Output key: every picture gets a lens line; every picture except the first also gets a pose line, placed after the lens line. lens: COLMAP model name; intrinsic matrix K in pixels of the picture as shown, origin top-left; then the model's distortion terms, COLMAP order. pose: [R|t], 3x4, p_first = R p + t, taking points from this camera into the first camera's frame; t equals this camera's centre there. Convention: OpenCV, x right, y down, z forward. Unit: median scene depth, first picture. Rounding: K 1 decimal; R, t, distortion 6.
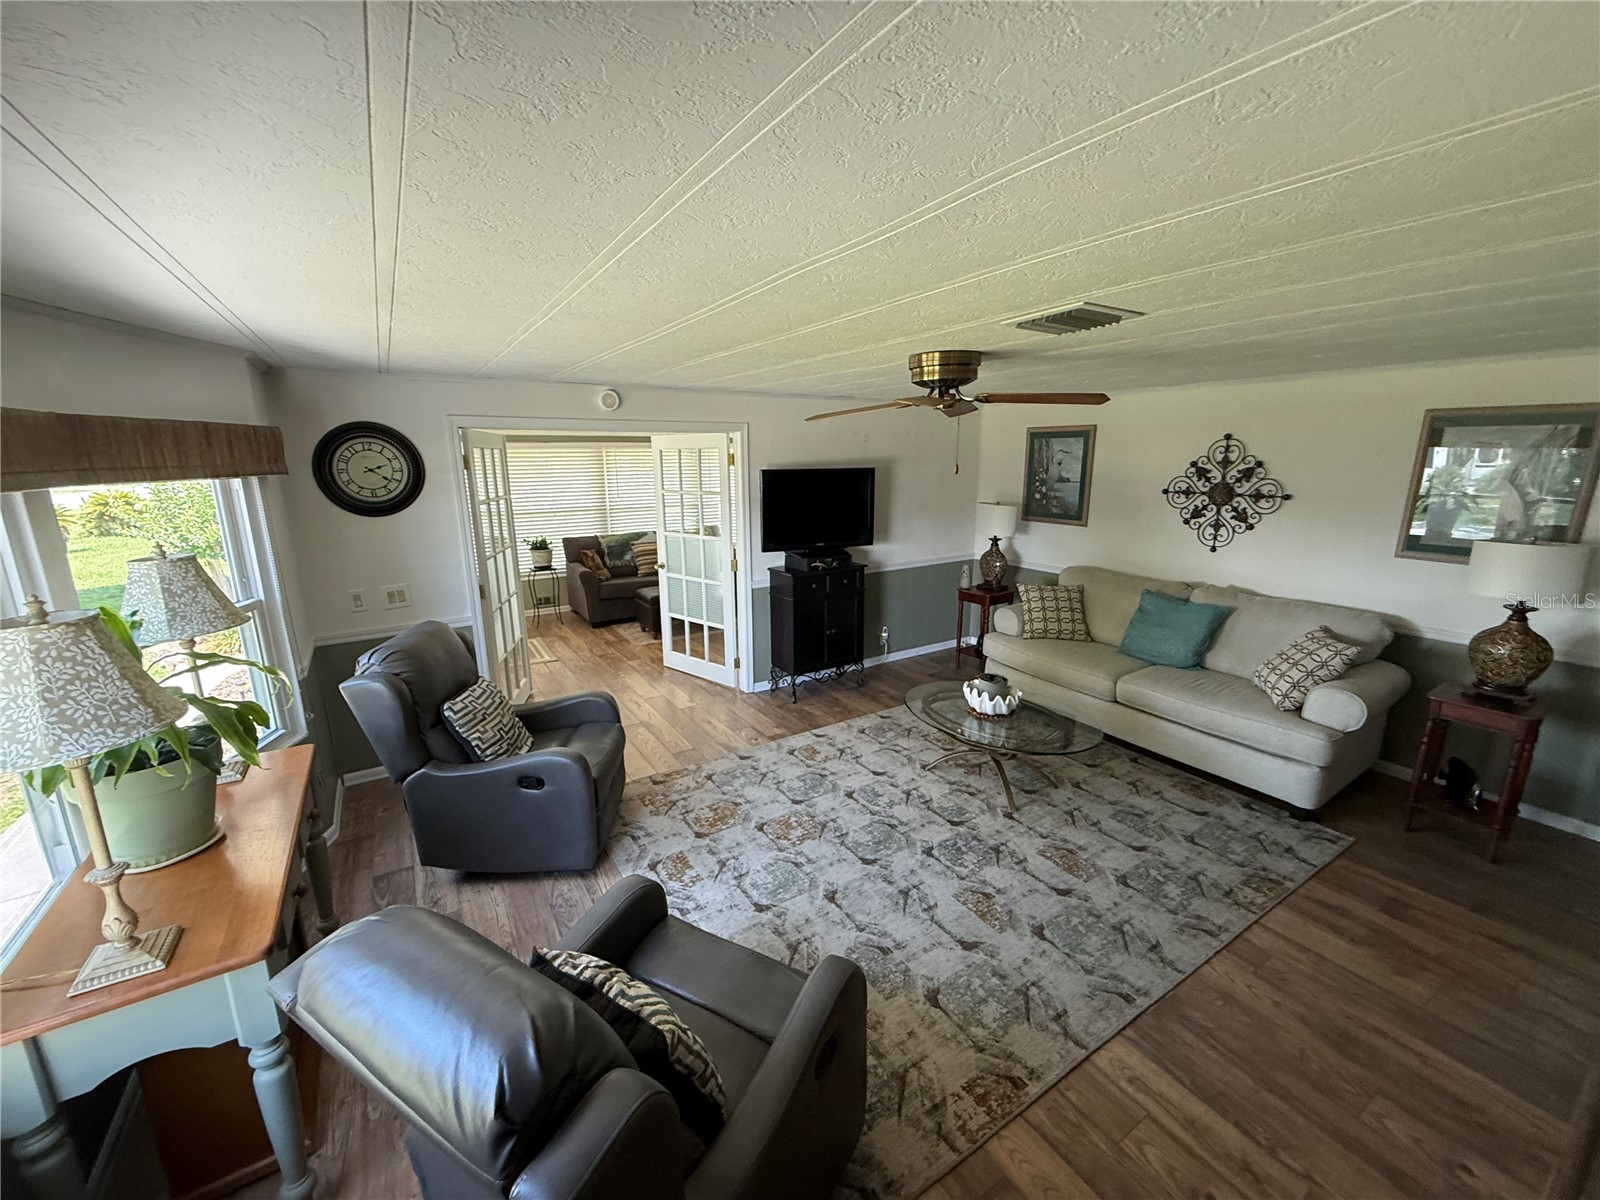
lens RADIAL K [[638.3, 0, 798.5], [0, 638.3, 602.1], [0, 0, 1]] dist [-0.000780, 0.000260]
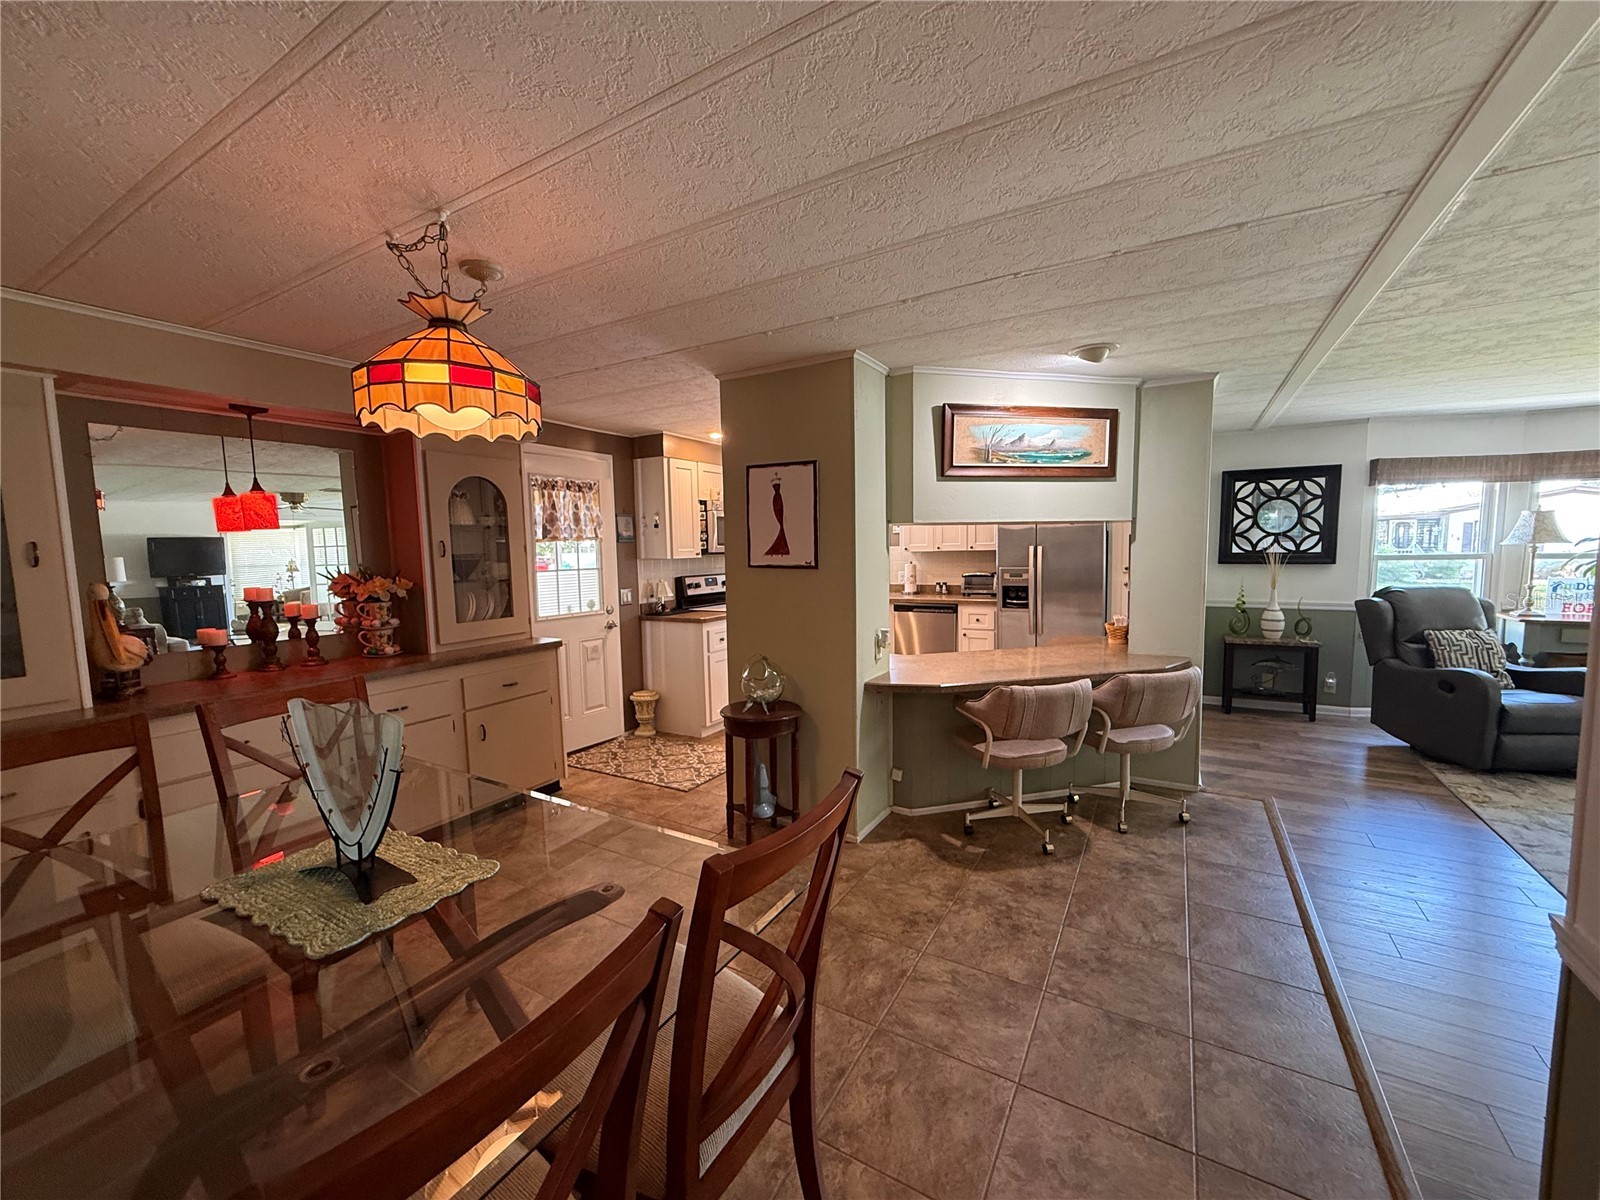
lens RADIAL K [[638.7, 0, 797.7], [0, 638.7, 601.3], [0, 0, 1]] dist [0.000093, 0.000358]
pose [[-0.890066, 0.065107, -0.451158, 1.496327], [-0.079546, 0.952375, 0.294370, -0.076550], [0.448837, 0.297897, -0.842498, 0.798659]]
